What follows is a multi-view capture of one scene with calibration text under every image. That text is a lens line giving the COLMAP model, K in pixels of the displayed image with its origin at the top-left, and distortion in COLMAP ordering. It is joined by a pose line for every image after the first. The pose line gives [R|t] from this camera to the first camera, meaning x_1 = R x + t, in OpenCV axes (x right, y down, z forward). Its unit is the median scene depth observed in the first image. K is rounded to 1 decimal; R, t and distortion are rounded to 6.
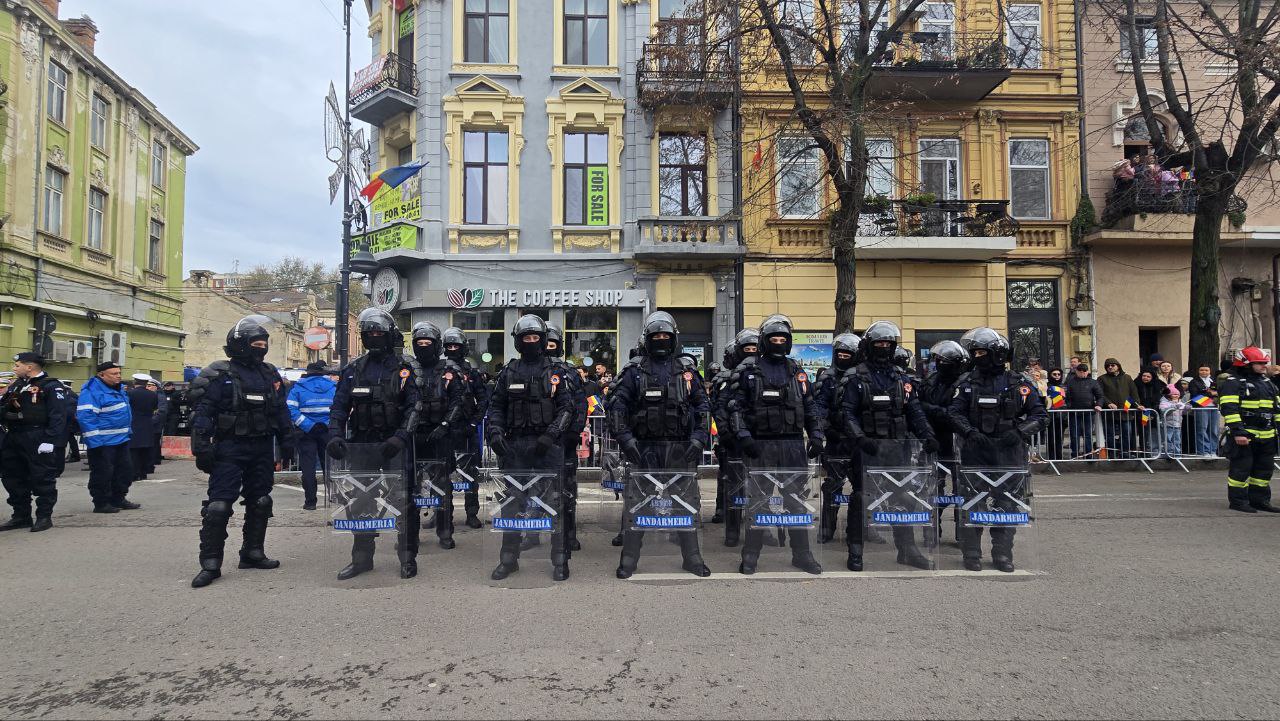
lens RADIAL K [[490.4, 0, 640.0], [0, 490.4, 360.5], [0, 0, 1]] dist [-0.011918, 0.000038]
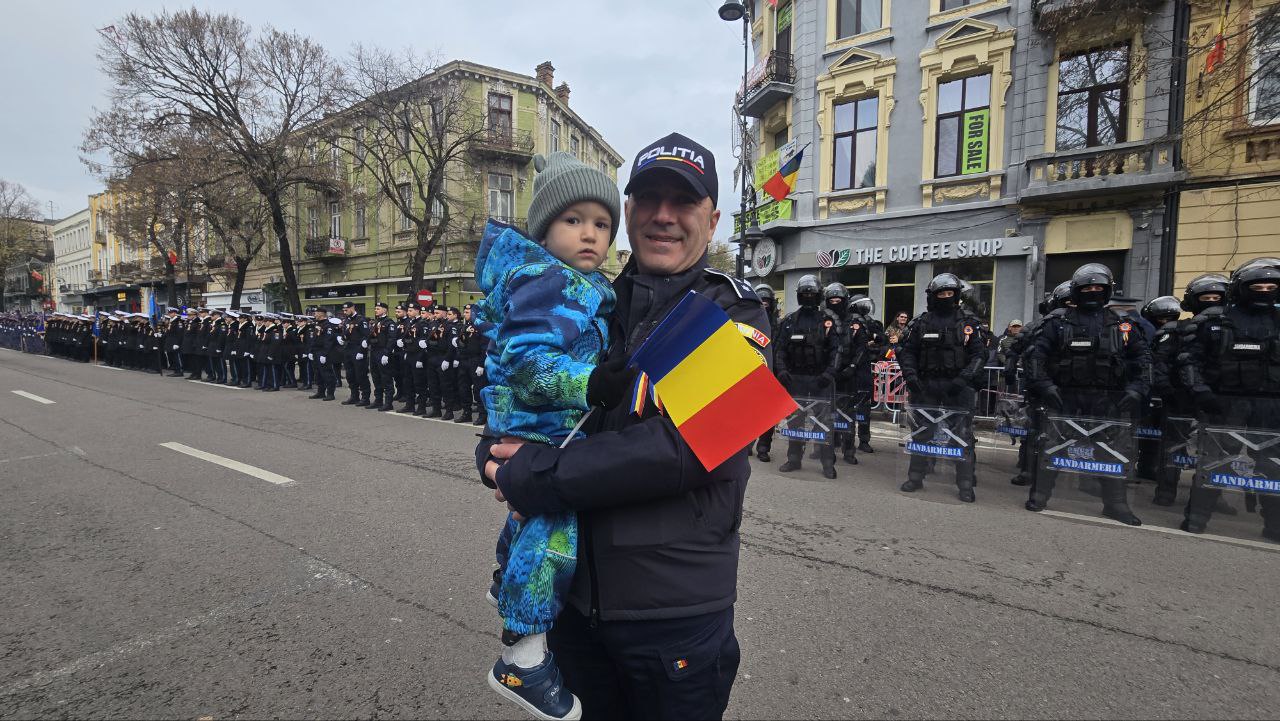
lens RADIAL K [[490.4, 0, 640.0], [0, 490.4, 360.5], [0, 0, 1]] dist [-0.011918, 0.000038]
pose [[0.846435, 0.038330, -0.531111, -0.127952], [0.012650, 0.995677, 0.092017, -0.002316], [0.532342, -0.084605, 0.842291, -0.215652]]
